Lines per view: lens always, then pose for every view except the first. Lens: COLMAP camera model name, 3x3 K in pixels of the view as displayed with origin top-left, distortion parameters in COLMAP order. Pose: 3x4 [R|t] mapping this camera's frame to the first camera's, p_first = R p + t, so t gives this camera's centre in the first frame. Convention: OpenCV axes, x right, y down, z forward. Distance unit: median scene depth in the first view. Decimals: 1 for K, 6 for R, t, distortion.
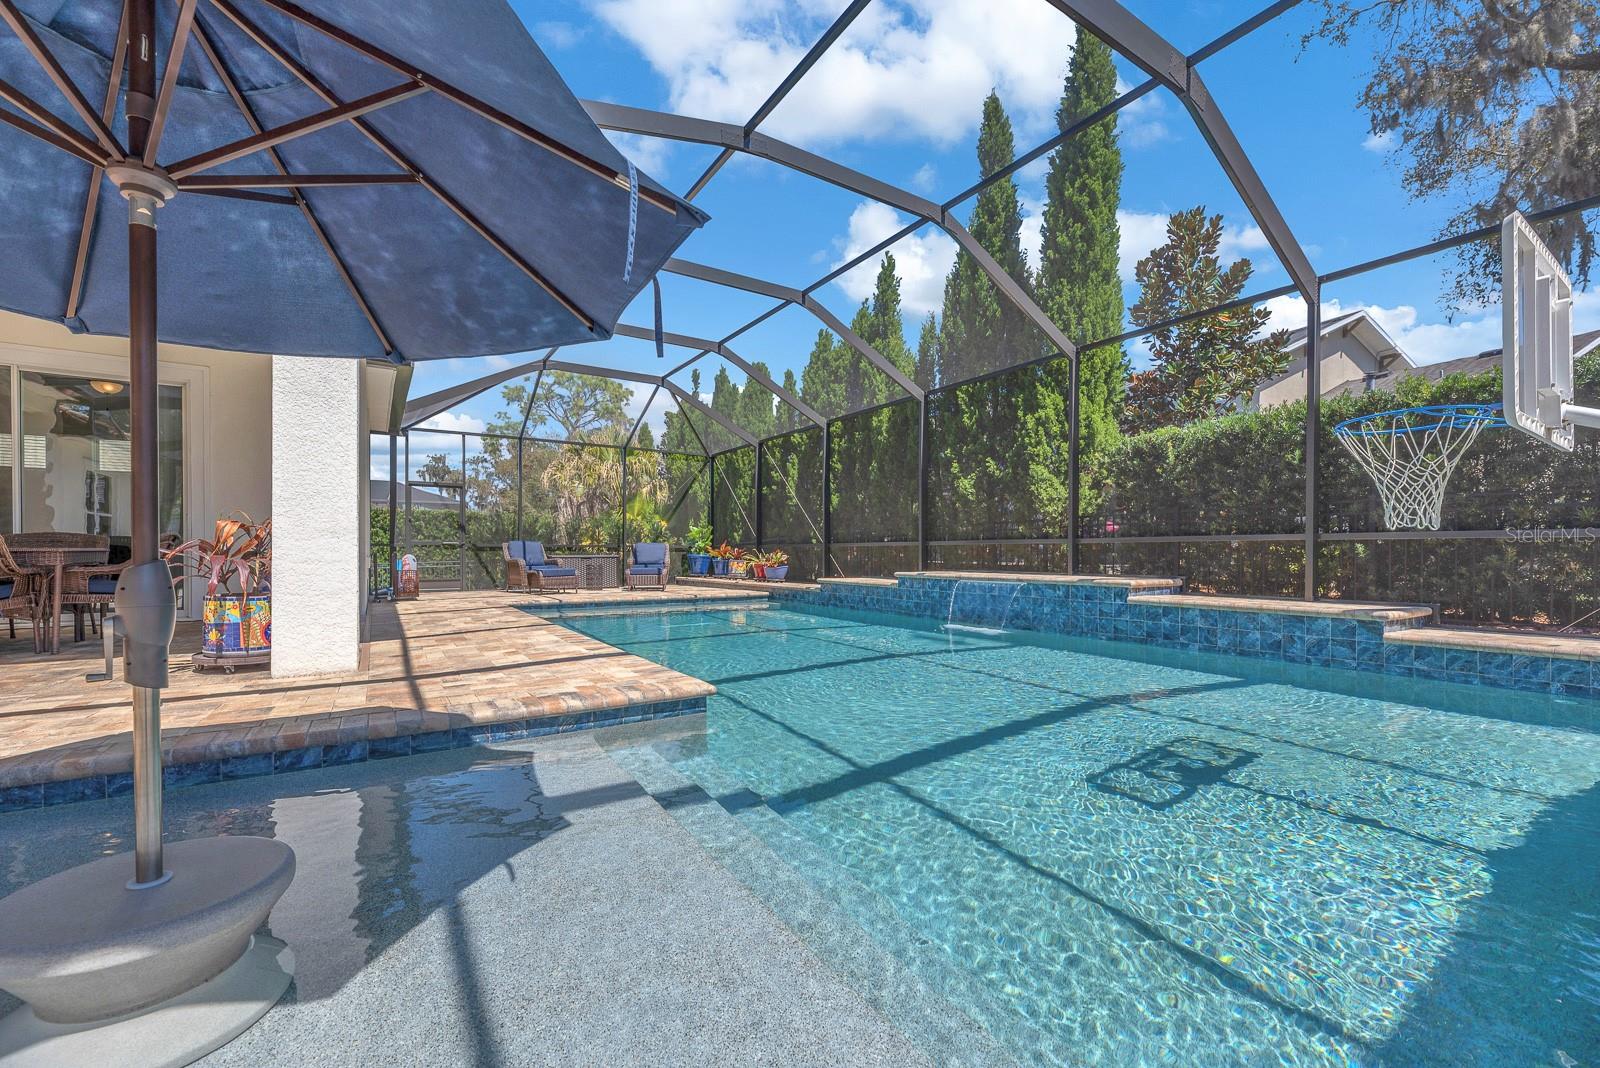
lens RADIAL K [[649.0, 0, 798.8], [0, 649.0, 553.6], [0, 0, 1]] dist [-0.000356, -0.000183]
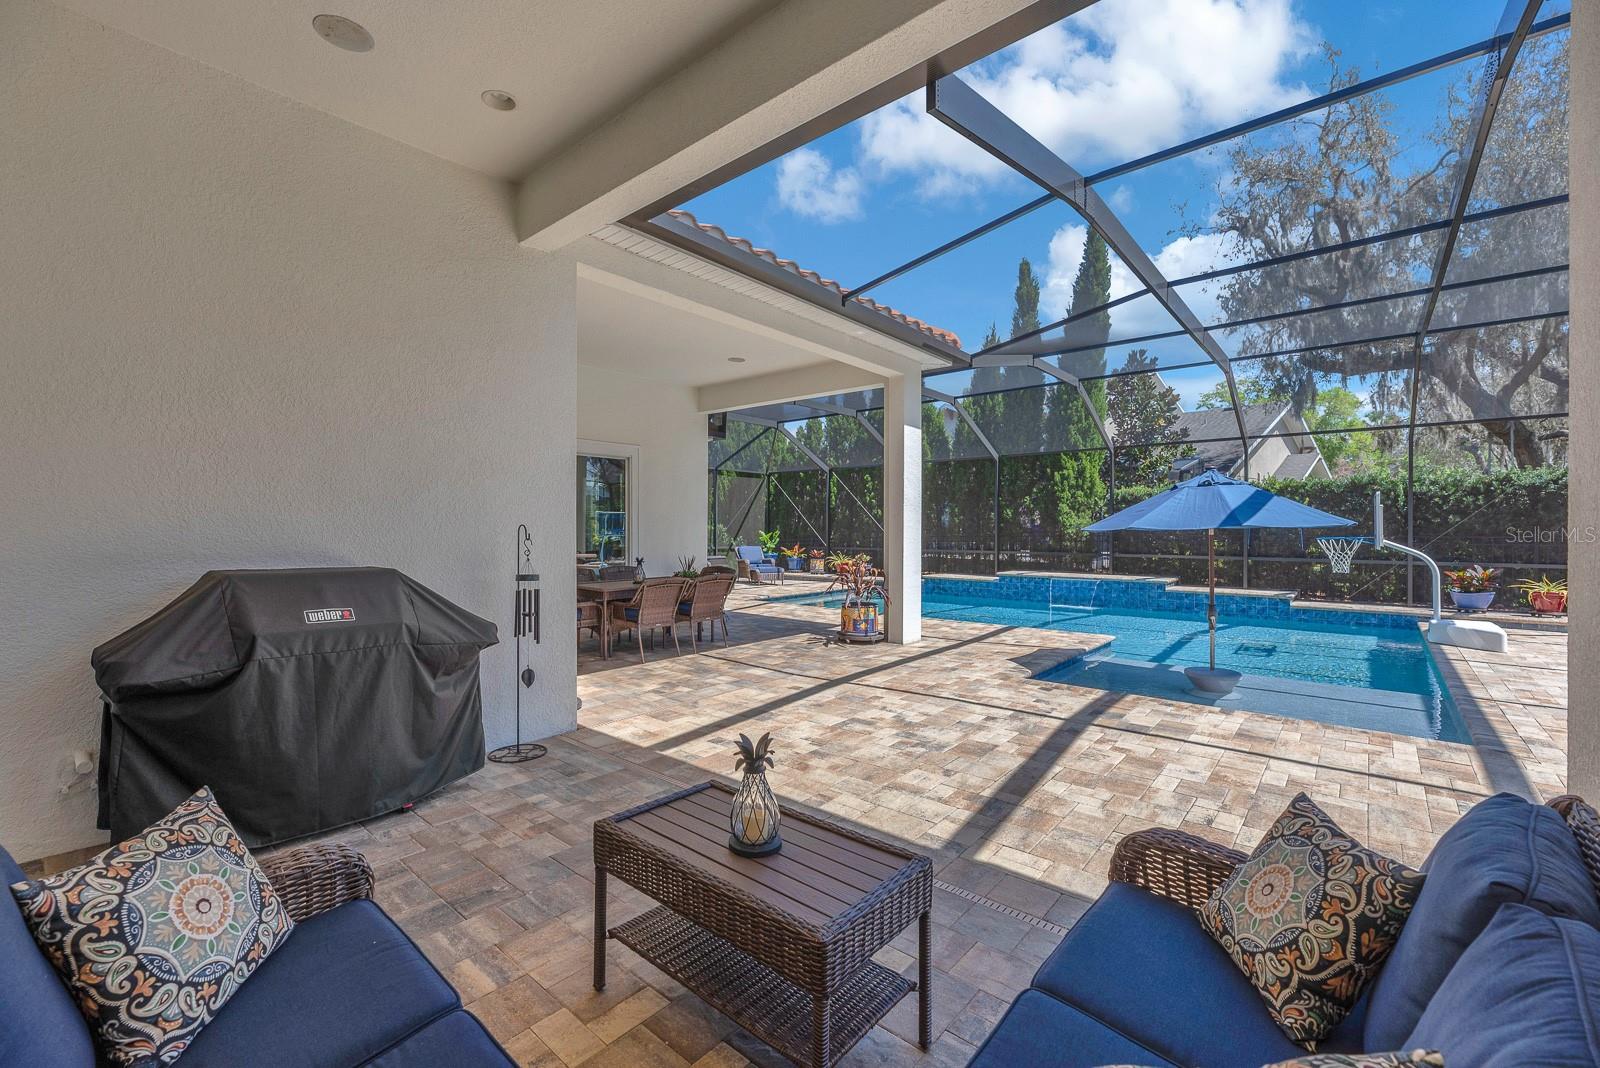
lens RADIAL K [[653.3, 0, 800.0], [0, 653.3, 534.0], [0, 0, 1]] dist [0.001327, 0.000103]
pose [[0.957913, -0.002816, 0.287046, -0.810948], [0.000345, 0.999962, 0.008658, -0.083485], [-0.287059, -0.008194, 0.957878, -0.418439]]
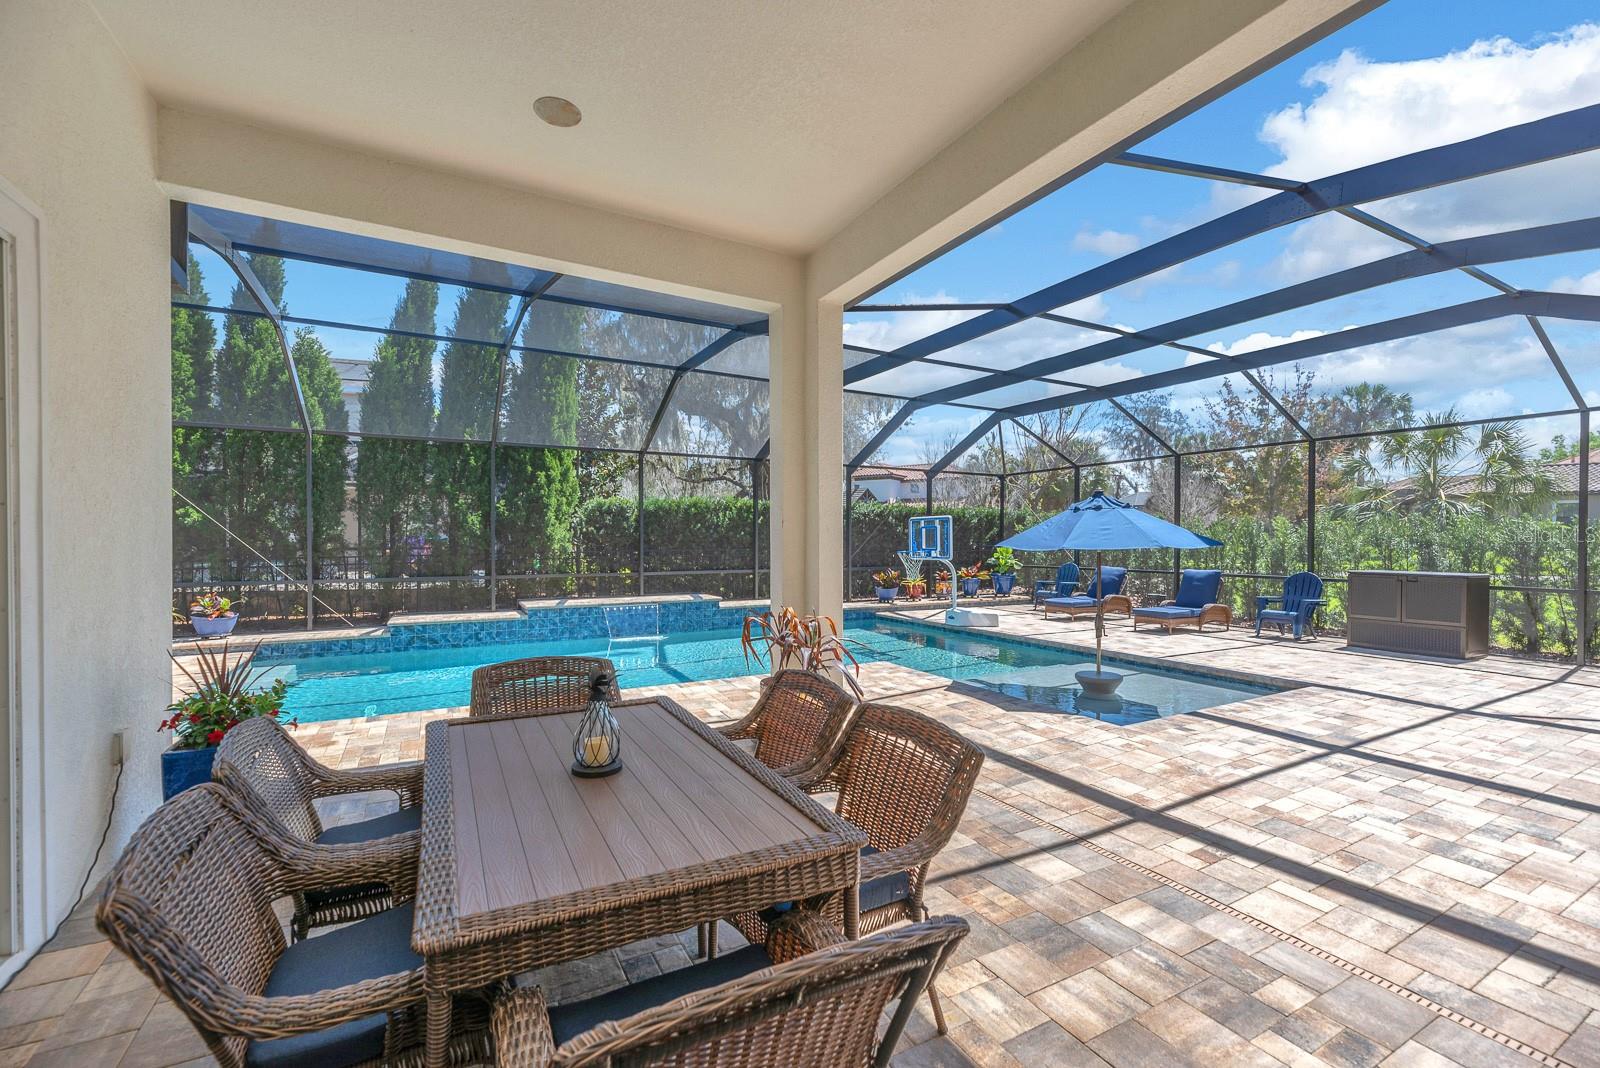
lens RADIAL K [[664.5, 0, 778.7], [0, 664.5, 545.0], [0, 0, 1]] dist [0.000160, -0.000213]
pose [[0.093698, -0.008554, 0.995564, -1.009246], [0.001214, 0.999963, 0.008478, -0.090482], [-0.995600, 0.000414, 0.093705, 0.467662]]
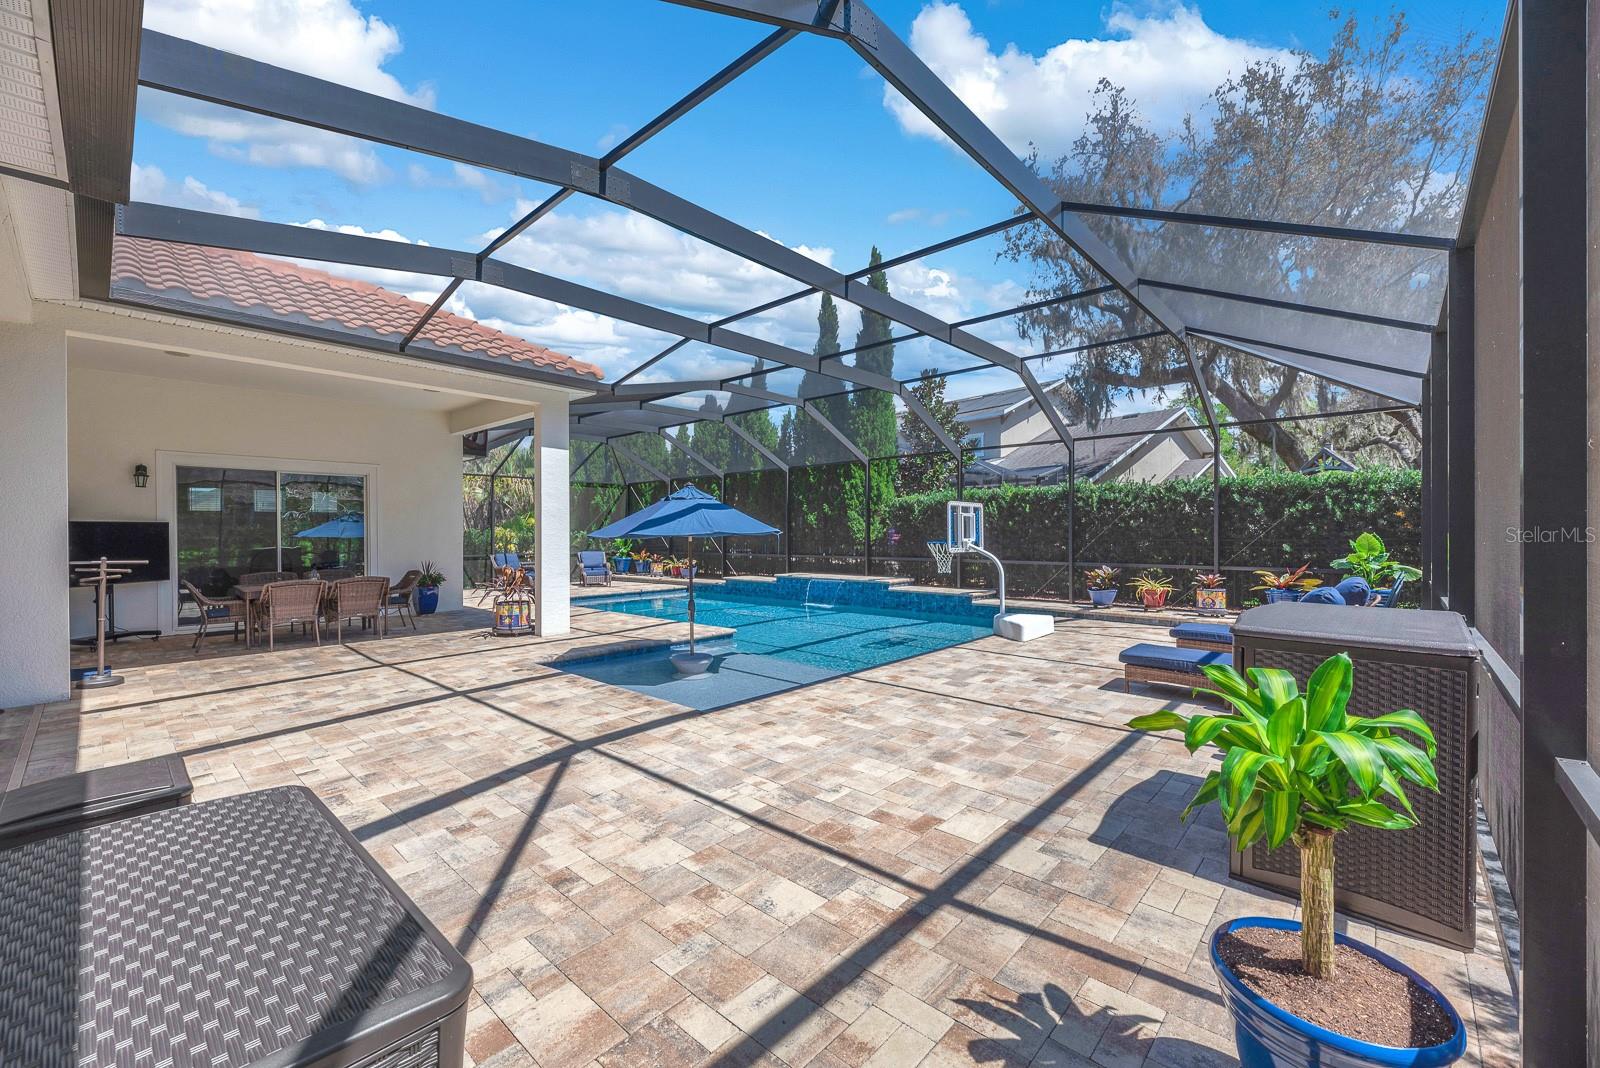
lens RADIAL K [[637.2, 0, 800.0], [0, 637.2, 534.0], [0, 0, 1]] dist [-0.000008, 0.000188]
pose [[0.967688, -0.008723, 0.251998, -0.226365], [0.008272, 0.999962, 0.002851, -0.087685], [-0.252013, -0.000674, 0.967724, -0.710190]]
